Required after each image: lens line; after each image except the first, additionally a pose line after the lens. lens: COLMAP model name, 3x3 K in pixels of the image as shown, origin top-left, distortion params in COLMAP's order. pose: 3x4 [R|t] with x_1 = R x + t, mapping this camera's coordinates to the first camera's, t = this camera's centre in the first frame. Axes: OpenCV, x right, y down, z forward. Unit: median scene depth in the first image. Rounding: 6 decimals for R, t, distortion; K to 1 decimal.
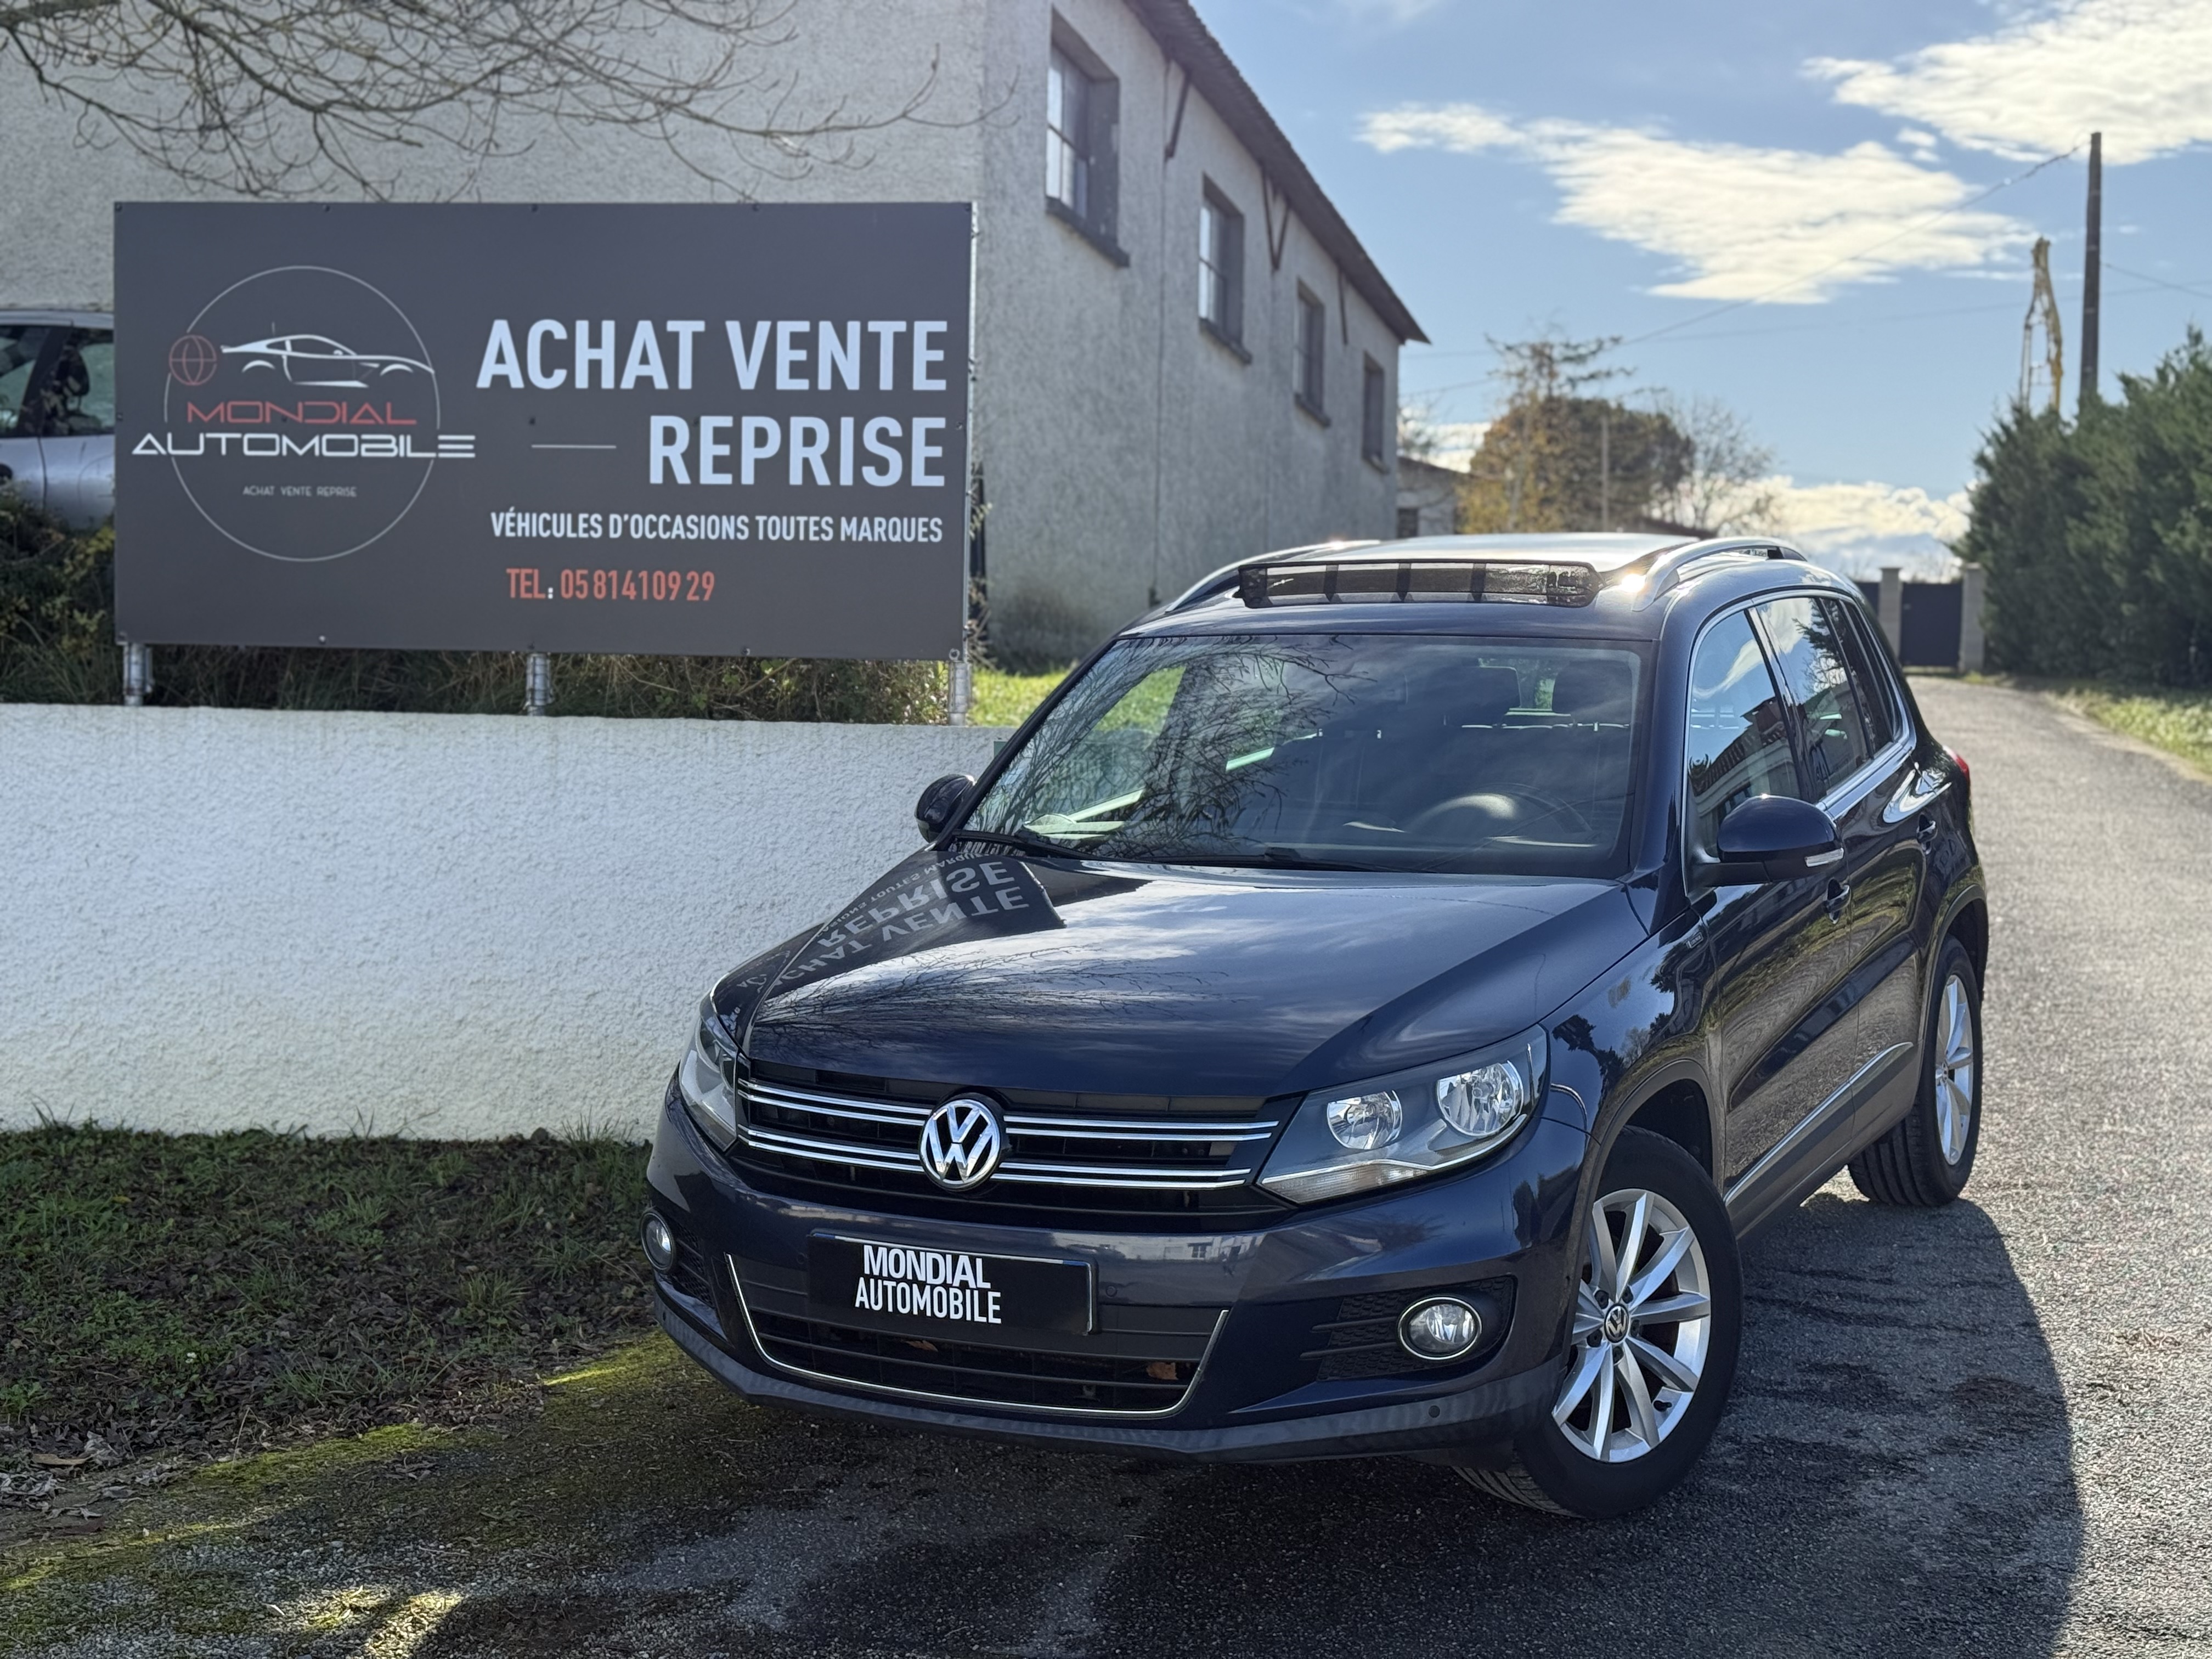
lens RADIAL K [[3143.9, 0, 1145.5], [0, 3143.9, 829.7], [0, 0, 1]] dist [0.127011, 0.000000]
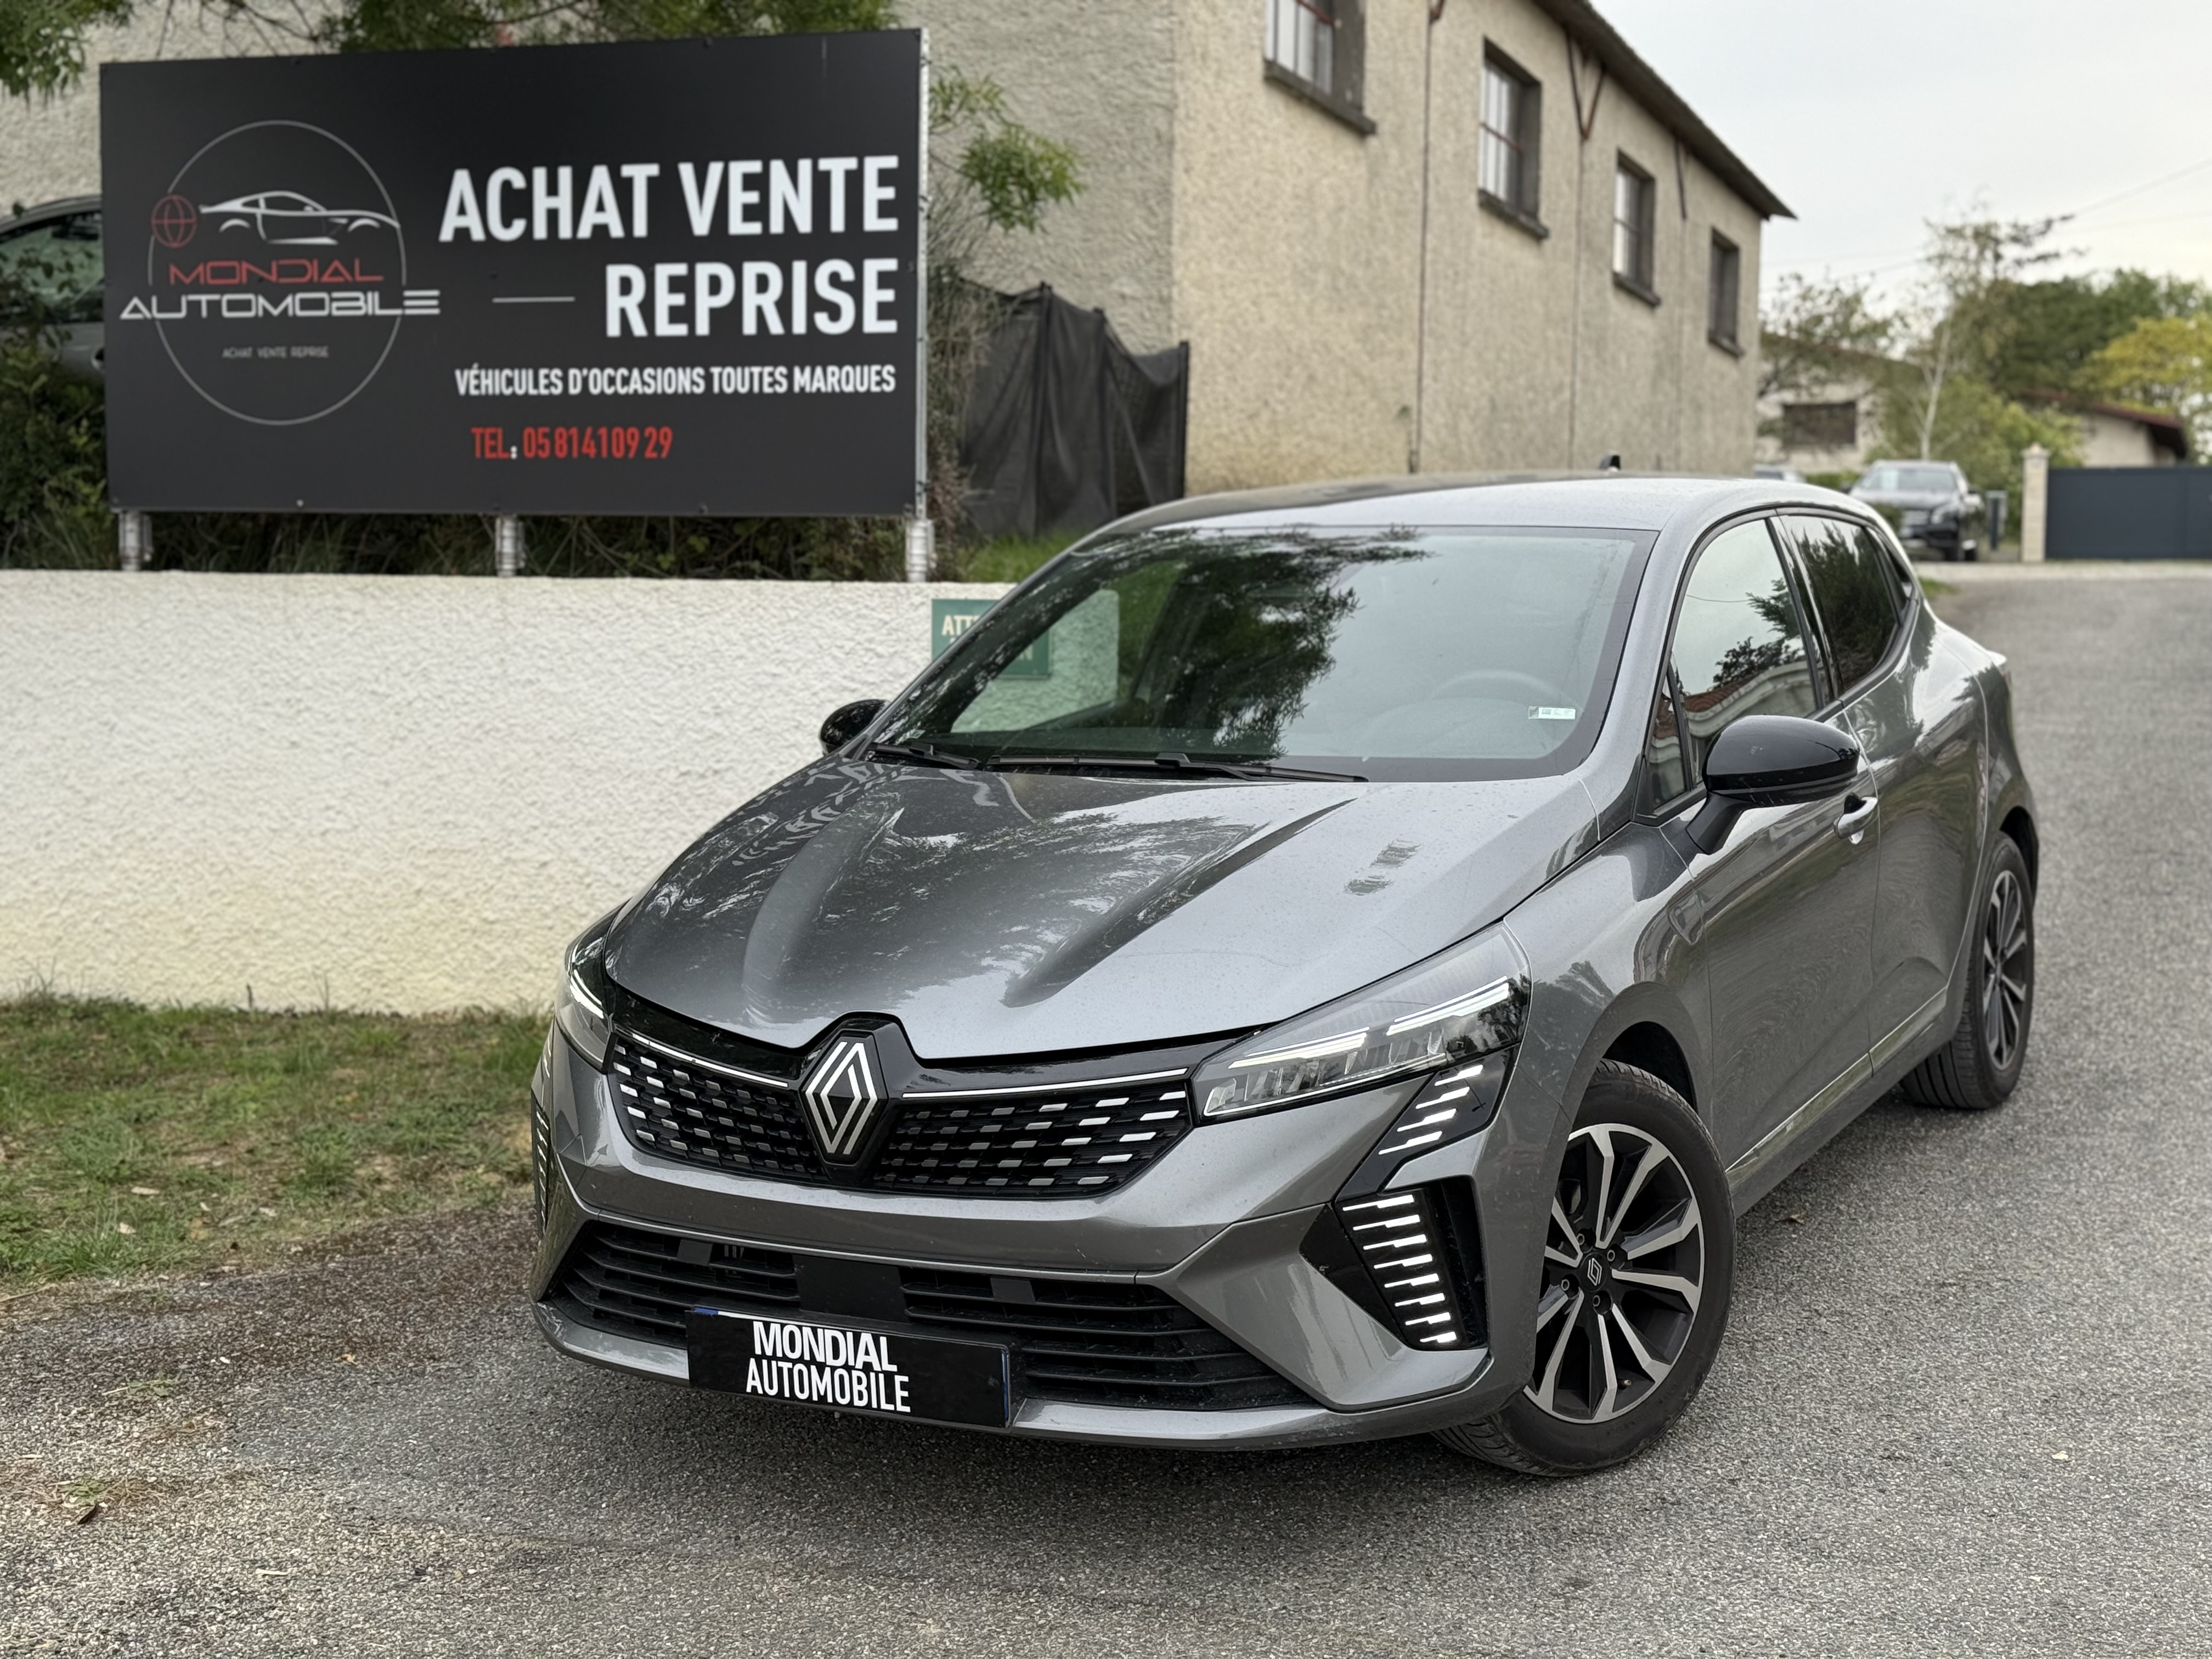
lens RADIAL K [[3143.9, 0, 1105.0], [0, 3143.9, 829.3], [0, 0, 1]] dist [0.127011, 0.000000]
pose [[0.988083, 0.003175, -0.153887, 0.142533], [0.001142, 0.999609, 0.027956, 0.014080], [0.153916, -0.027799, 0.987693, 0.065006]]
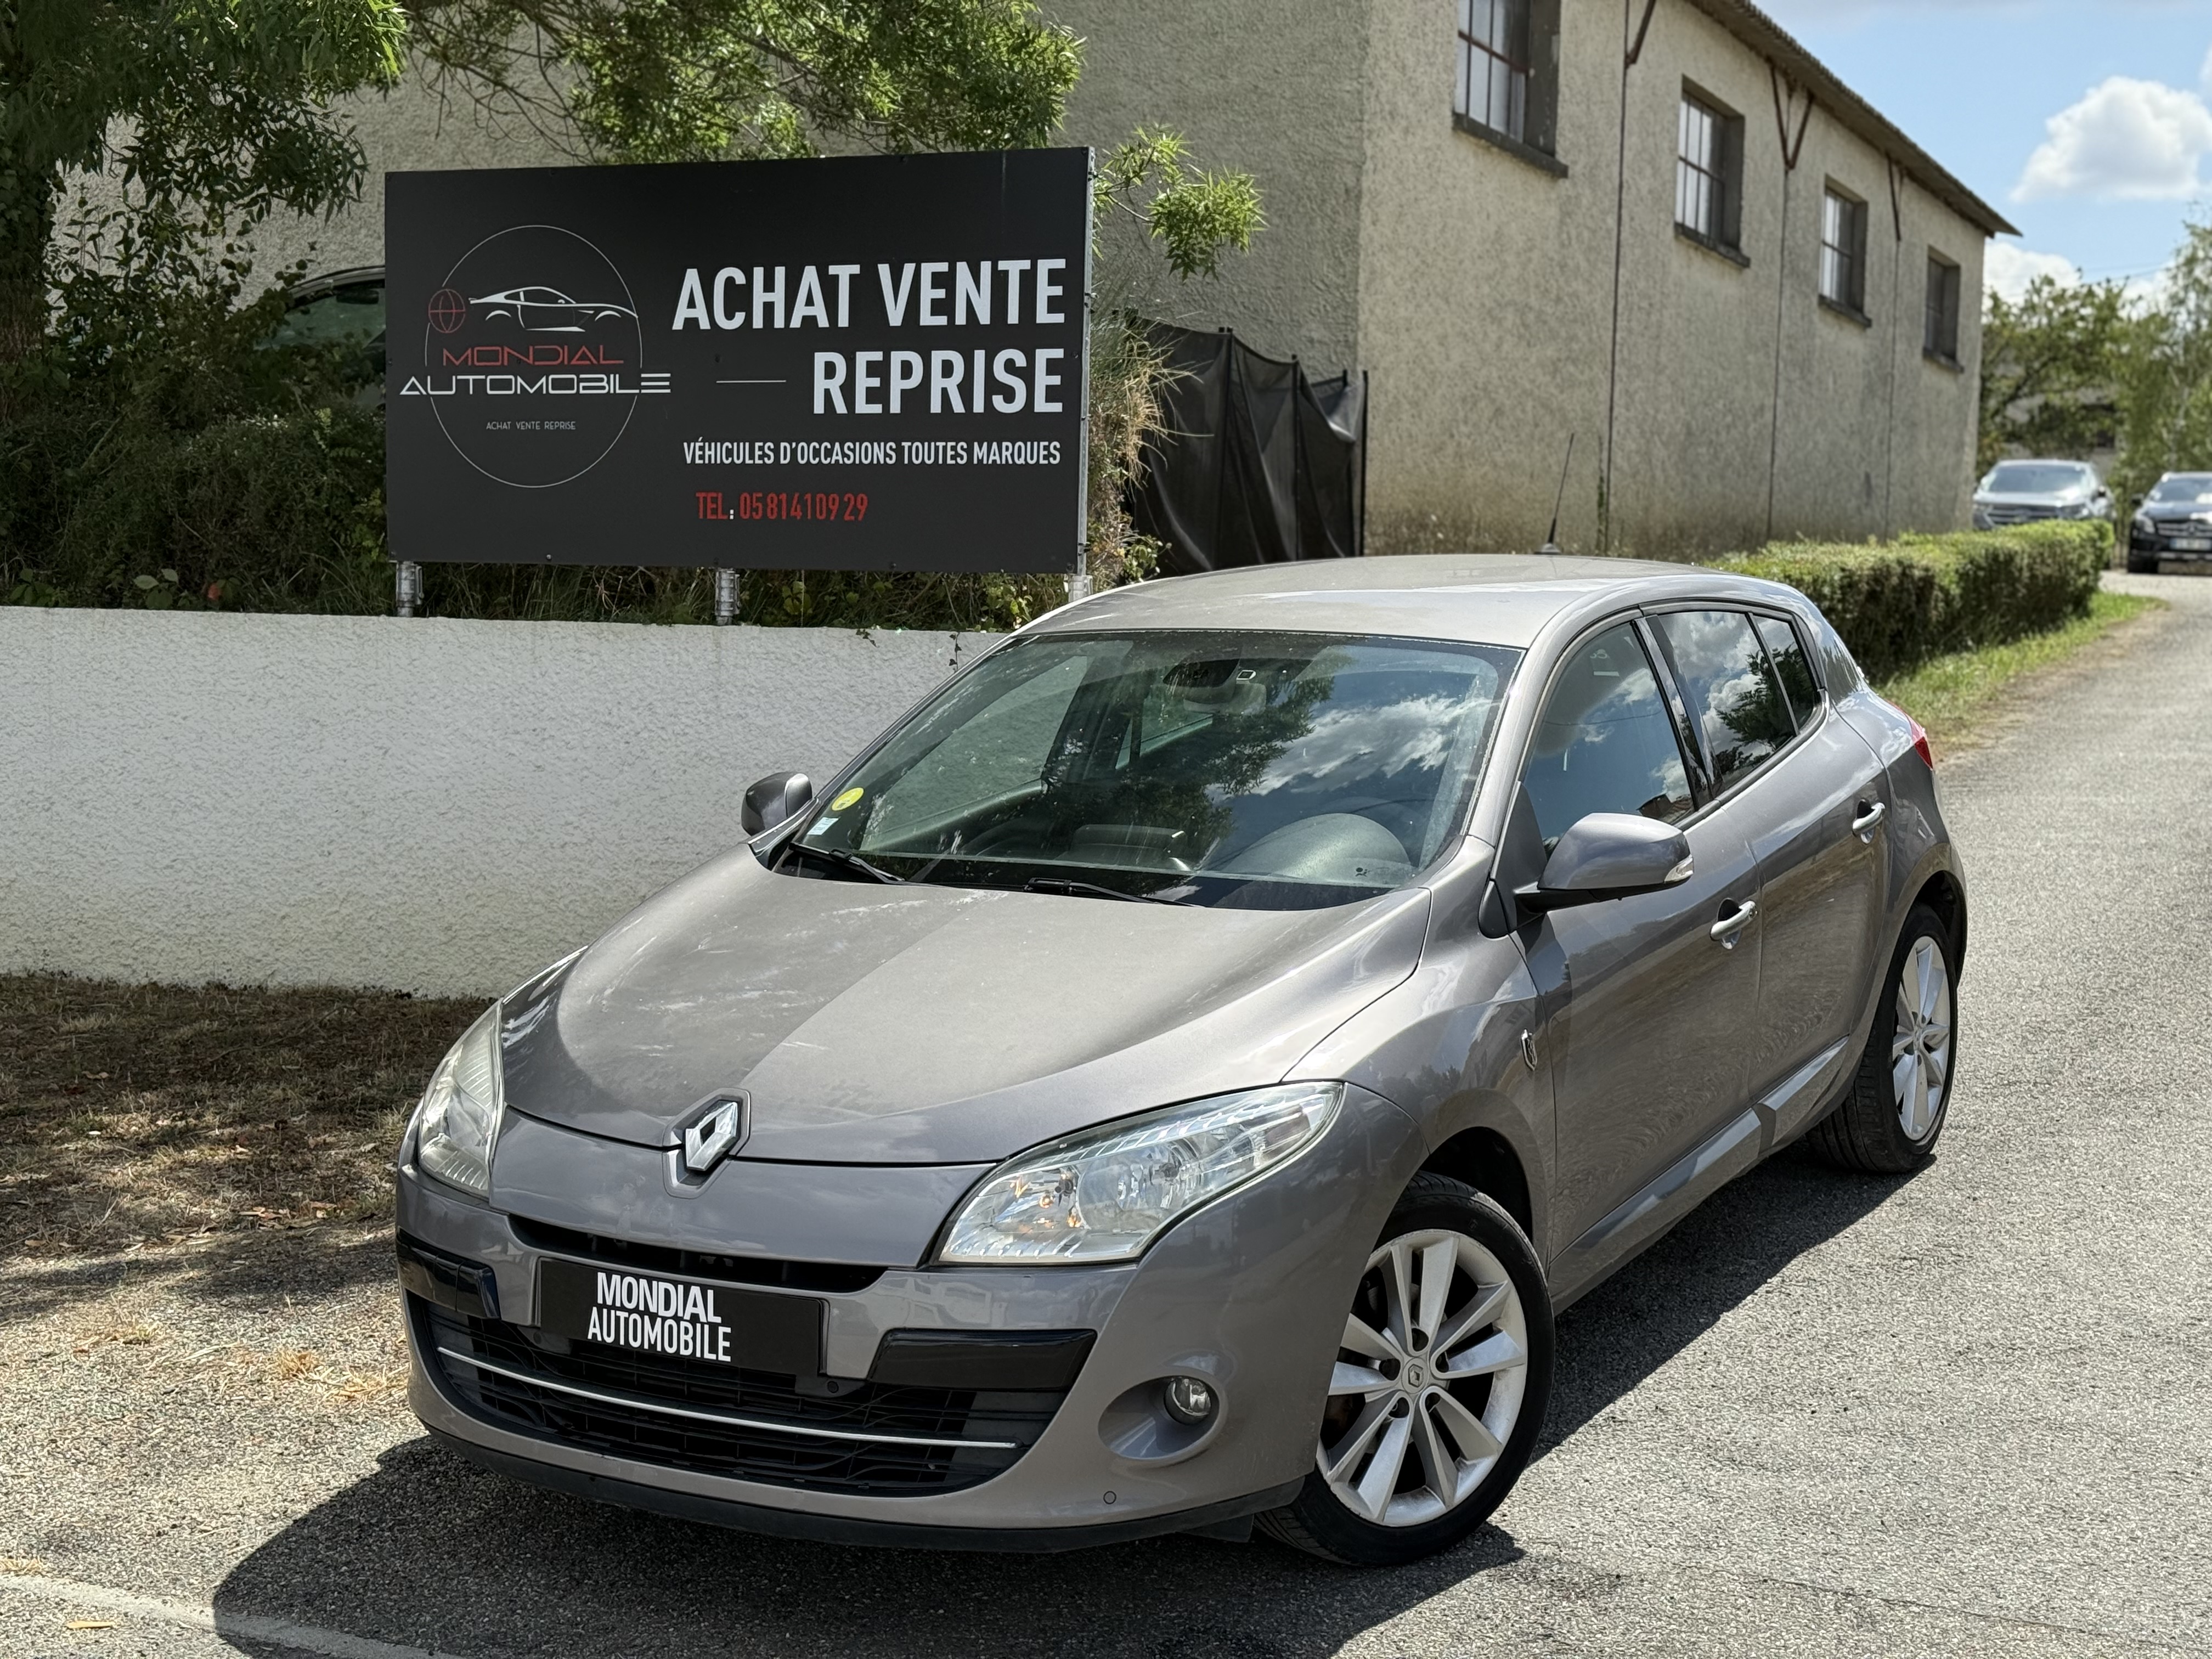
lens RADIAL K [[3143.9, 0, 1092.2], [0, 3143.9, 817.6], [0, 0, 1]] dist [0.127011, 0.000000]
pose [[0.972372, 0.014925, -0.232958, 0.196372], [-0.009139, 0.999623, 0.025895, 0.001873], [0.233256, -0.023051, 0.972142, -0.050708]]
